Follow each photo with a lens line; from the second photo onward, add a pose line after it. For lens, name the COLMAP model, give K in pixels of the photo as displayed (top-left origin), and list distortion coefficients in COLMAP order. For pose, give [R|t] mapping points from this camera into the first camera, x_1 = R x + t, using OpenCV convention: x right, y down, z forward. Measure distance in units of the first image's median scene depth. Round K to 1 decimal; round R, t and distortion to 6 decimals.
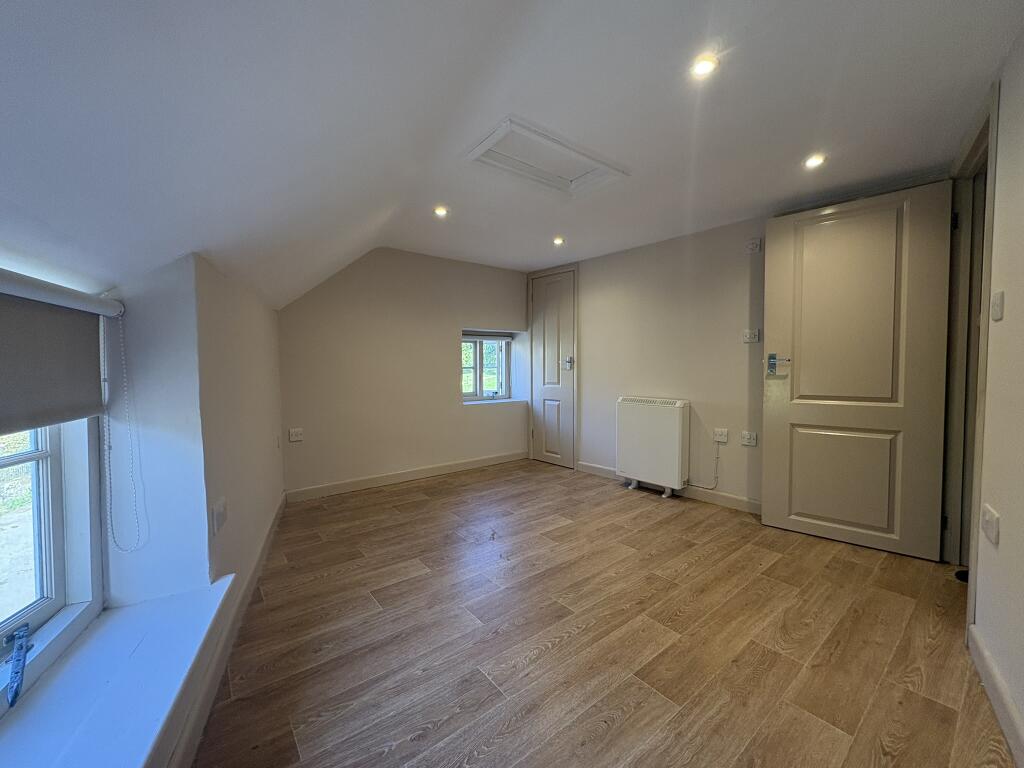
lens RADIAL K [[407.4, 0, 507.4], [0, 407.4, 383.2], [0, 0, 1]] dist [-0.000761, -0.000046]
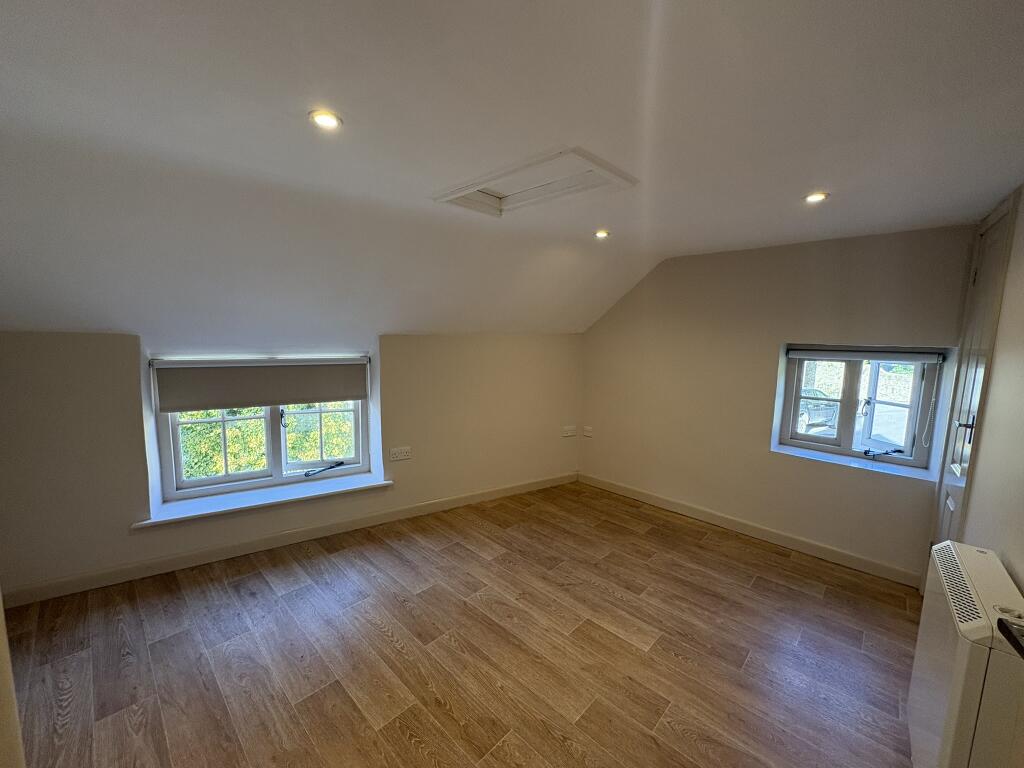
lens RADIAL K [[407.4, 0, 513.8], [0, 407.4, 377.1], [0, 0, 1]] dist [-0.000761, -0.000046]
pose [[0.148292, 0.113796, -0.982375, 1.189795], [-0.065941, 0.992285, 0.104990, -0.280597], [0.986743, 0.049210, 0.154652, 1.030508]]
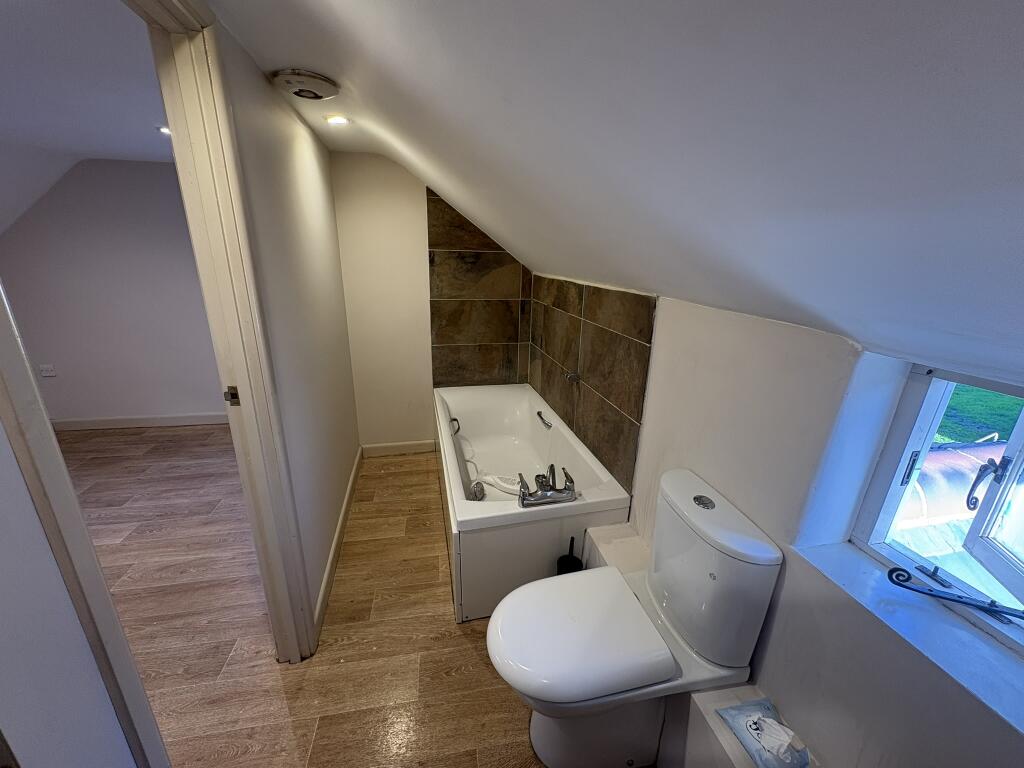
lens RADIAL K [[407.4, 0, 506.8], [0, 407.4, 388.2], [0, 0, 1]] dist [-0.000761, -0.000046]
pose [[0.876048, 0.172509, -0.450312, 1.769960], [-0.041901, 0.957522, 0.285301, -0.316501], [0.480401, -0.231069, 0.846063, 1.212163]]
